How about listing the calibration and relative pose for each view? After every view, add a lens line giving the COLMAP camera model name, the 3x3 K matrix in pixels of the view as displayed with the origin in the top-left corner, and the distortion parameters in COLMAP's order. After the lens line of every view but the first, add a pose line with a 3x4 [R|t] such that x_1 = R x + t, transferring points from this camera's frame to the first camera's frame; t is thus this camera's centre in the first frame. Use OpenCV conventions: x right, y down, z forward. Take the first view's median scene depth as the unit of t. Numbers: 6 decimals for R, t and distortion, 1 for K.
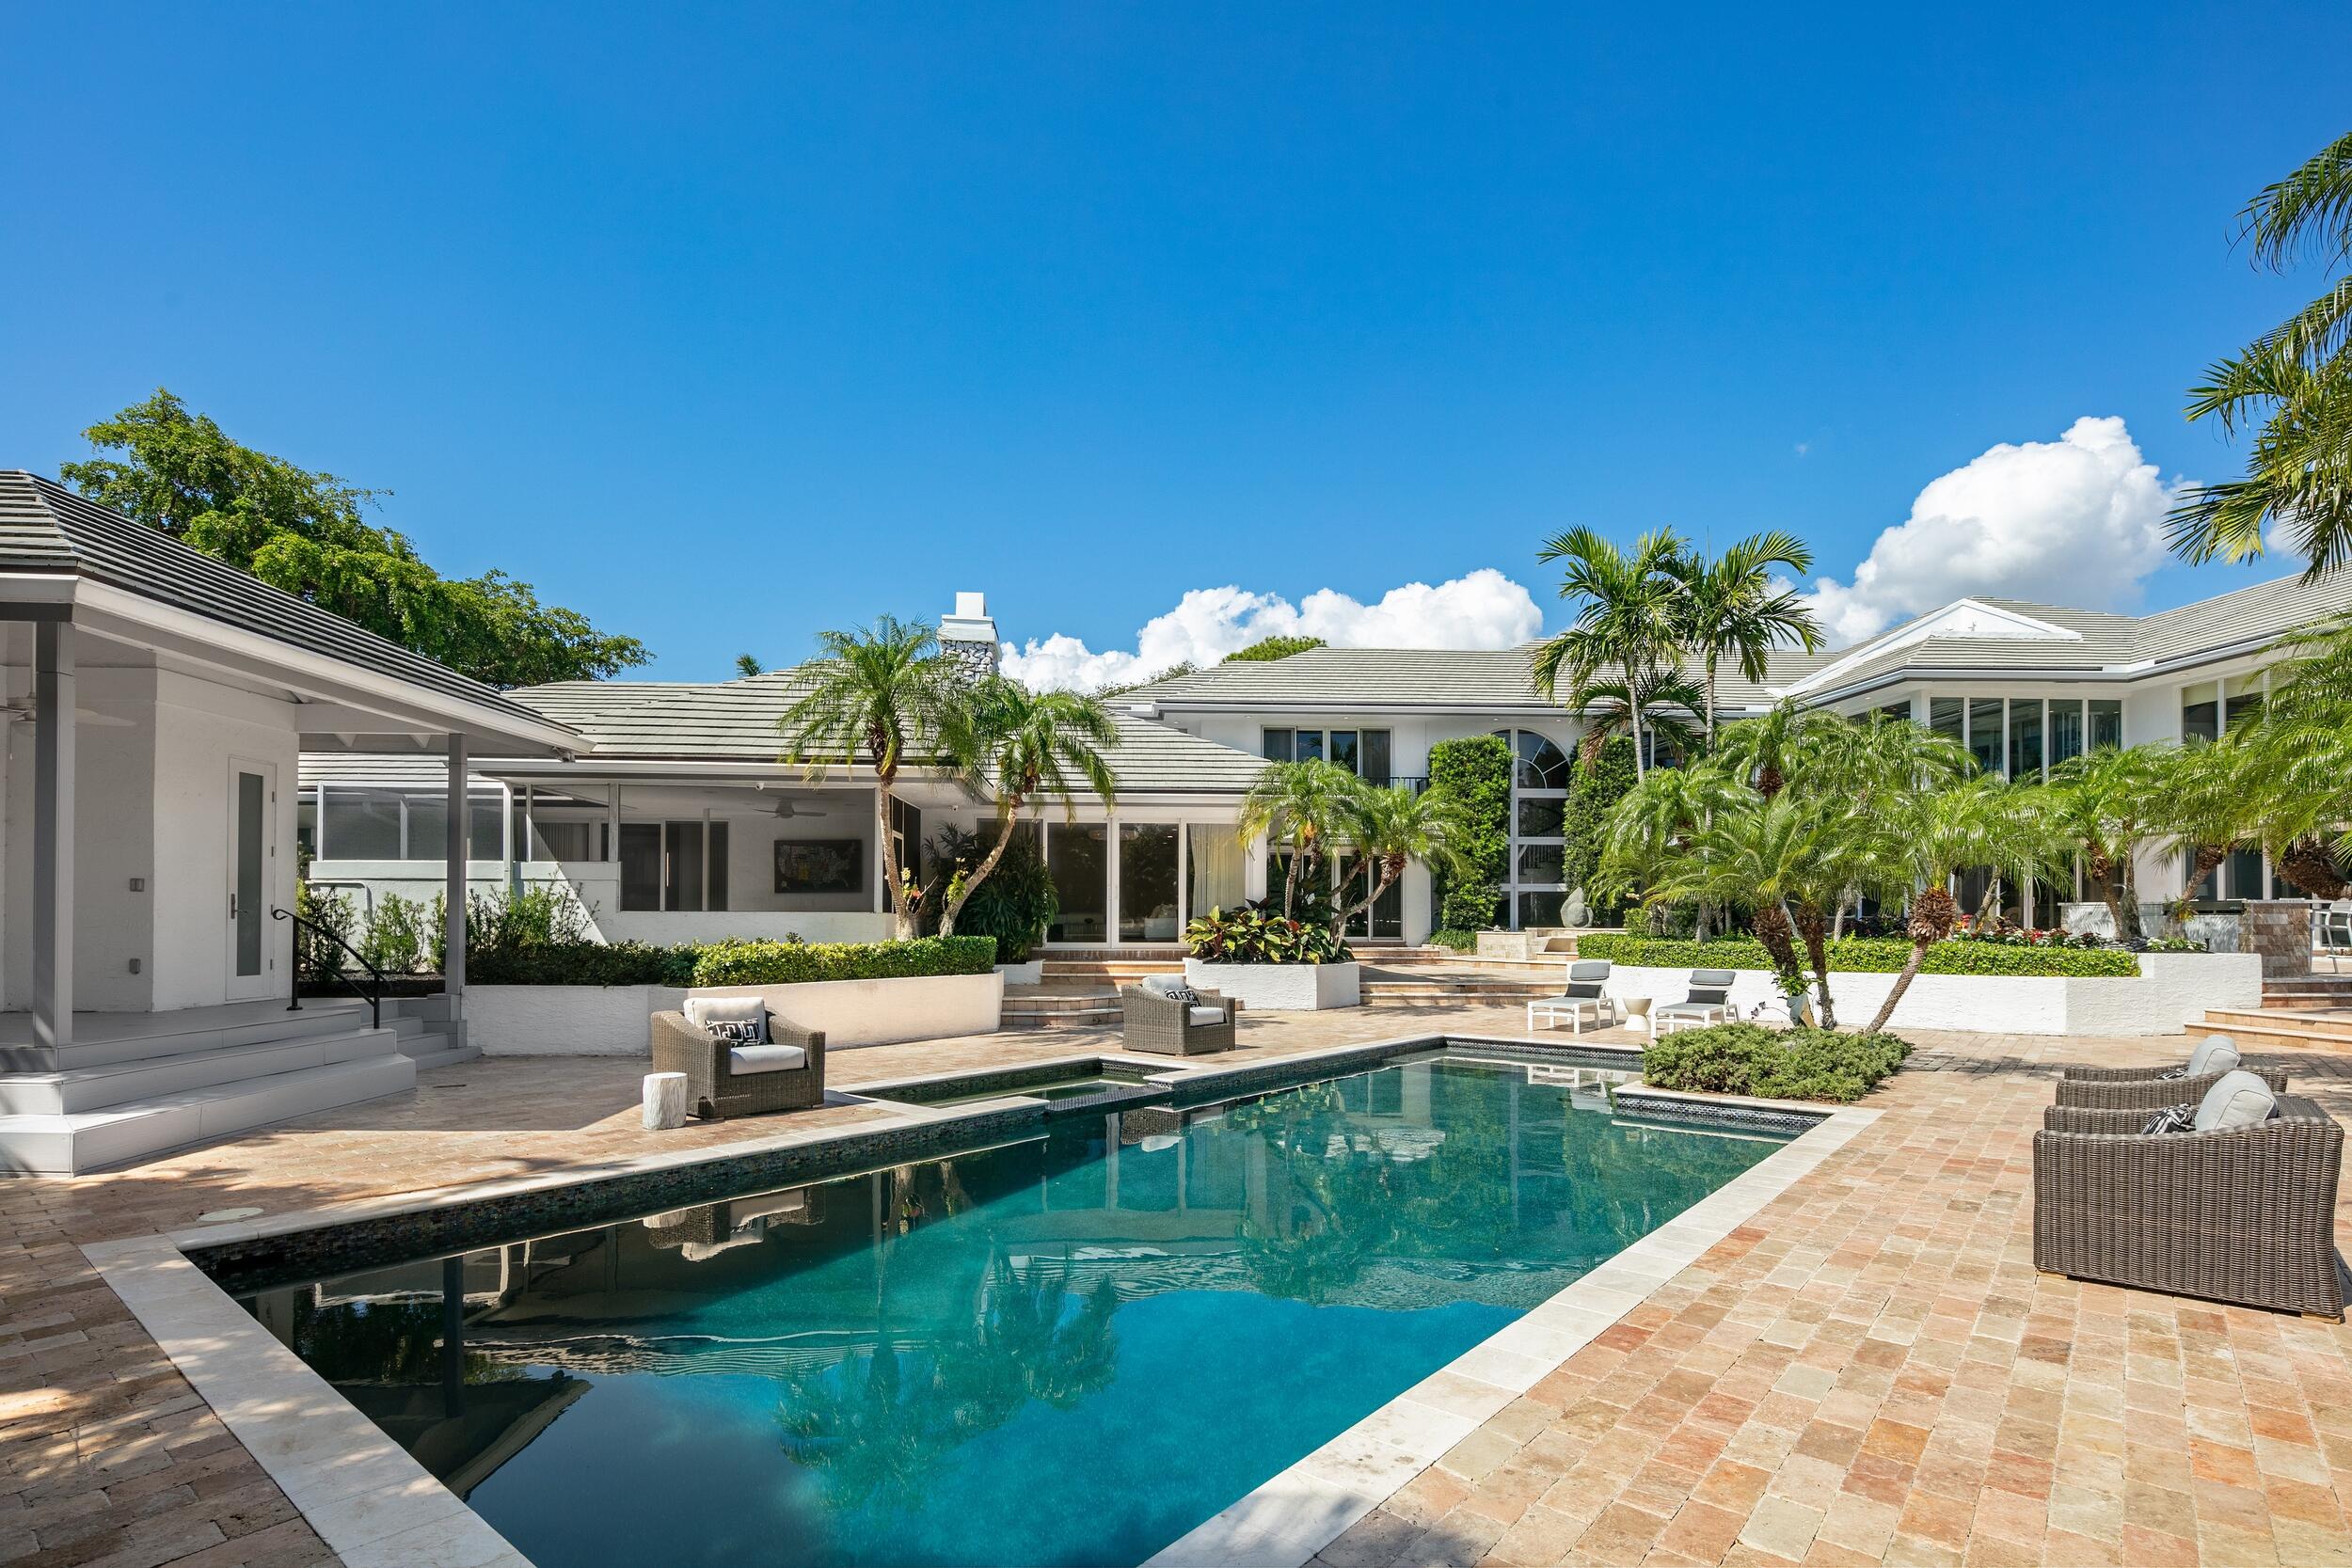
lens RADIAL K [[1129.0, 0, 1173.1], [0, 1129.0, 907.7], [0, 0, 1]] dist [0.002507, -0.000372]
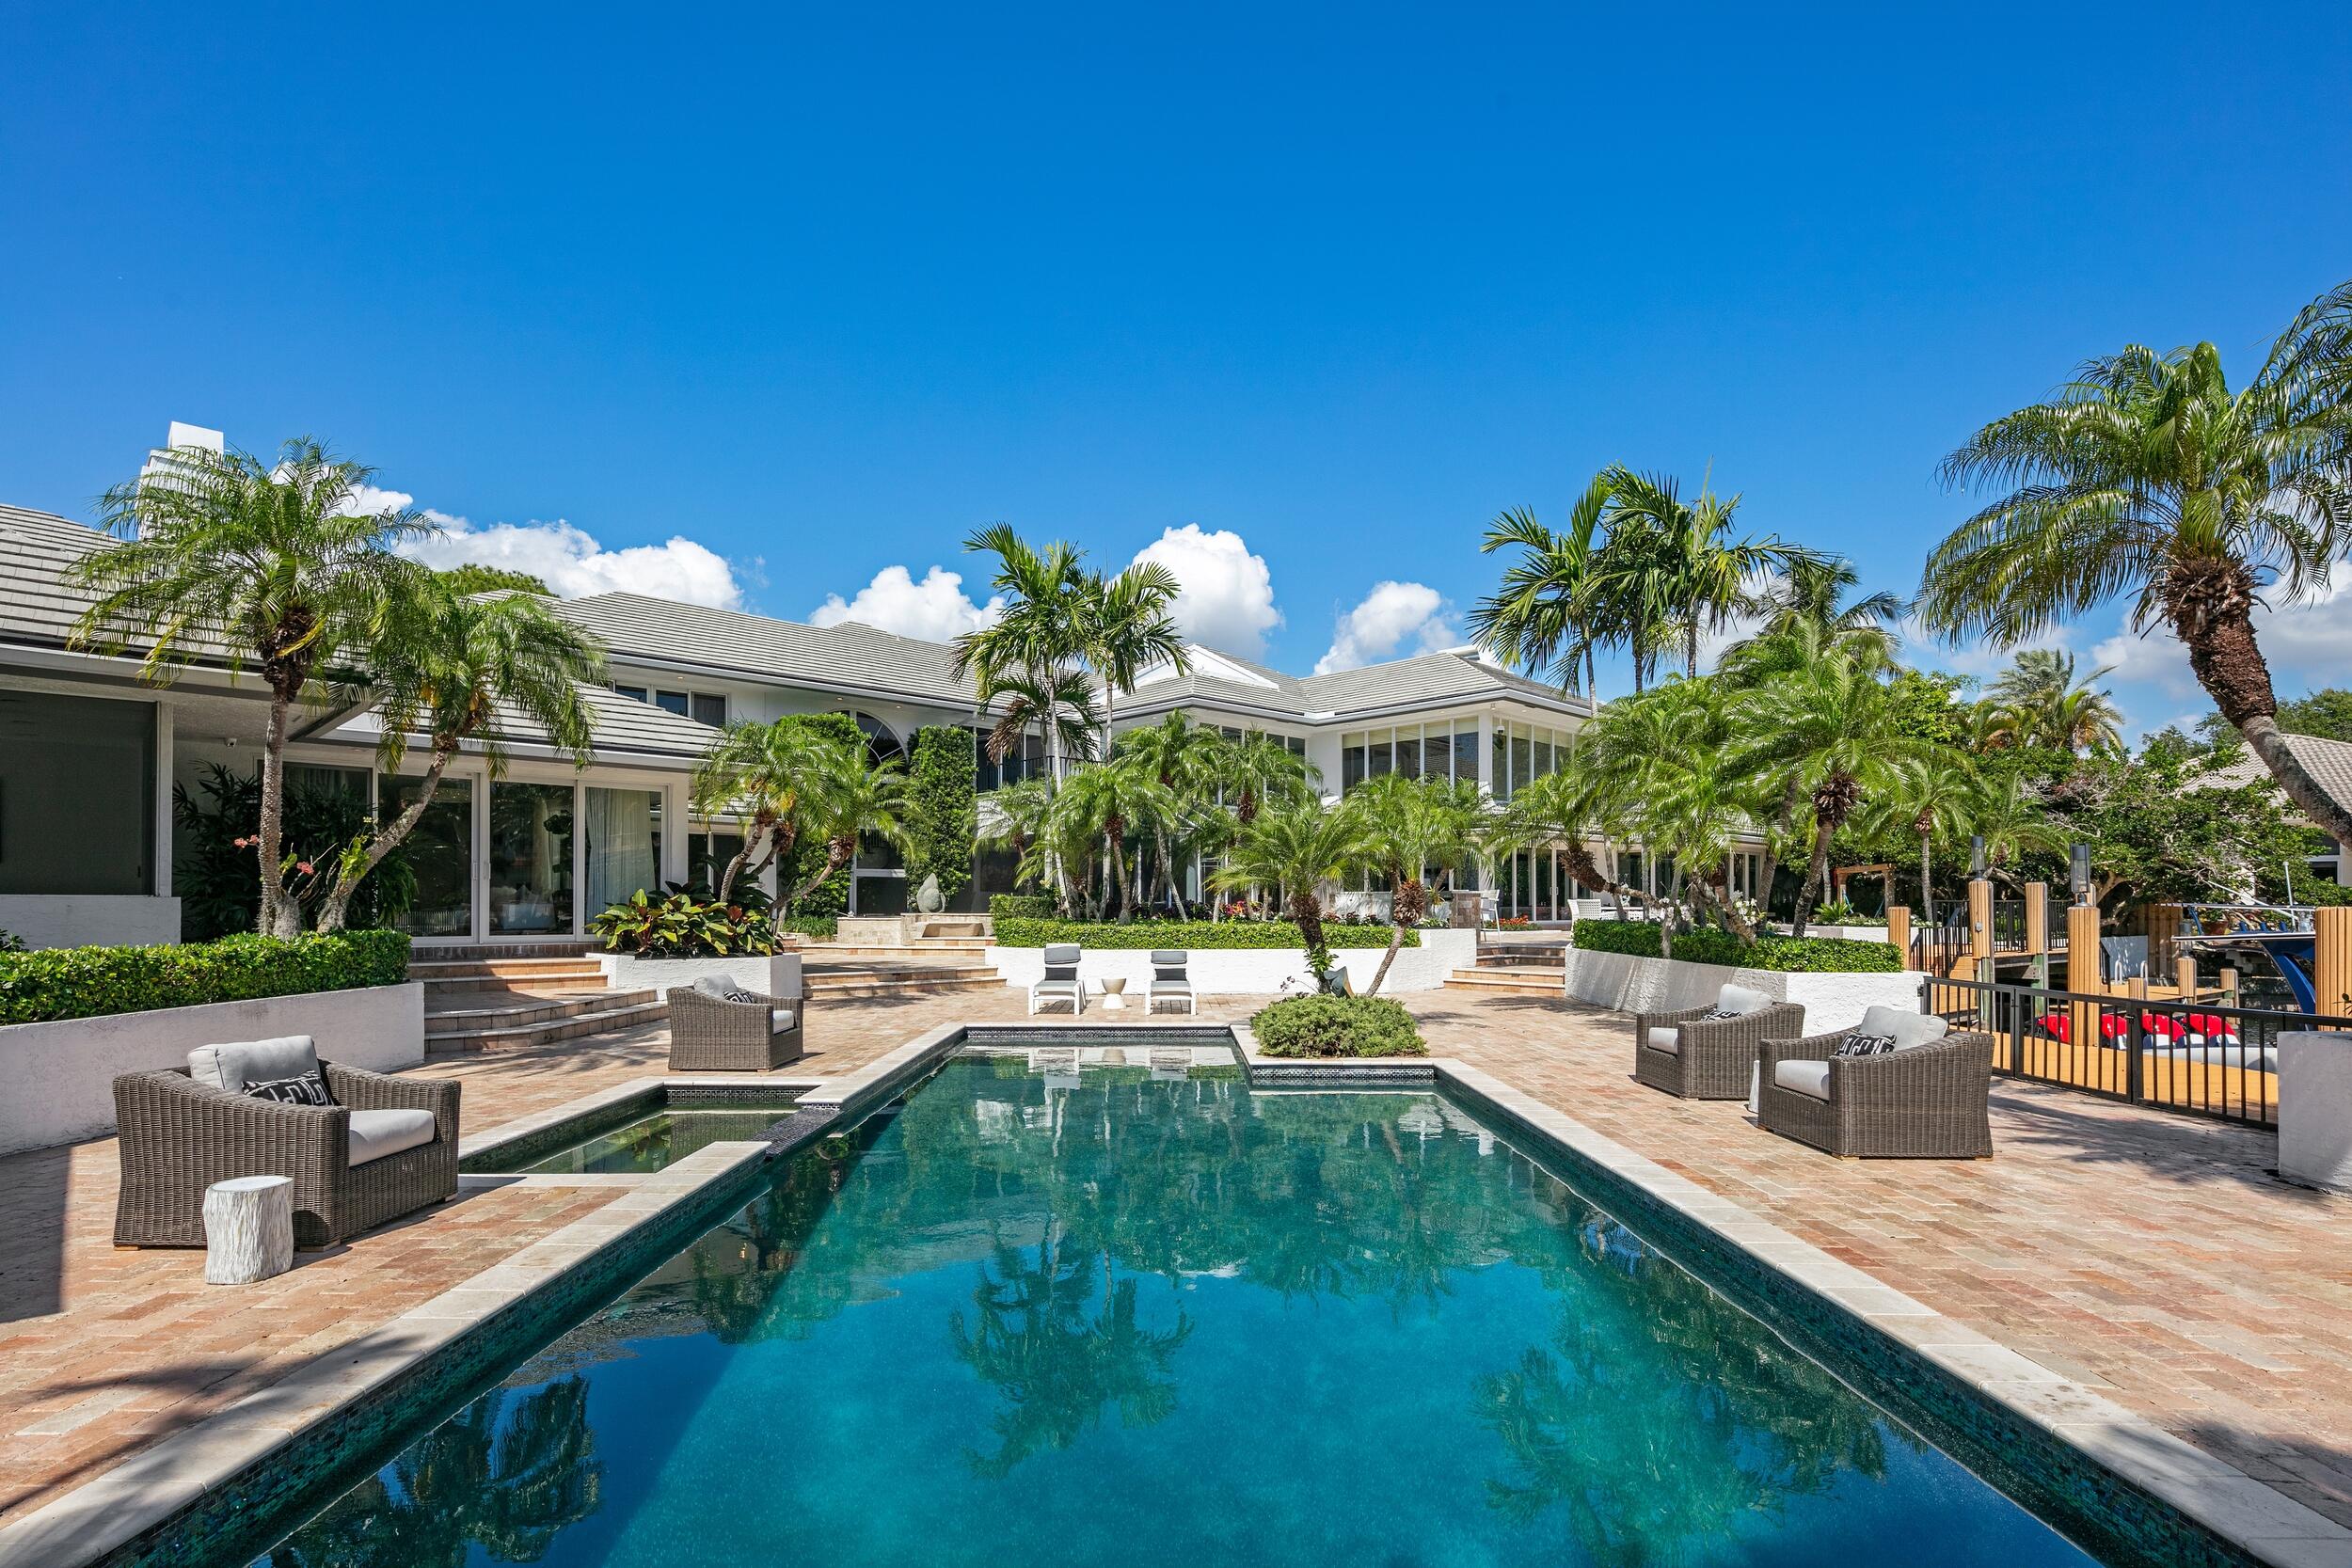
lens RADIAL K [[1129.0, 0, 1173.1], [0, 1129.0, 907.7], [0, 0, 1]] dist [0.002507, -0.000372]
pose [[0.769083, -0.002441, 0.639145, -0.242001], [-0.006376, 0.999914, 0.011490, -0.000188], [-0.639117, -0.012912, 0.769001, 0.141274]]
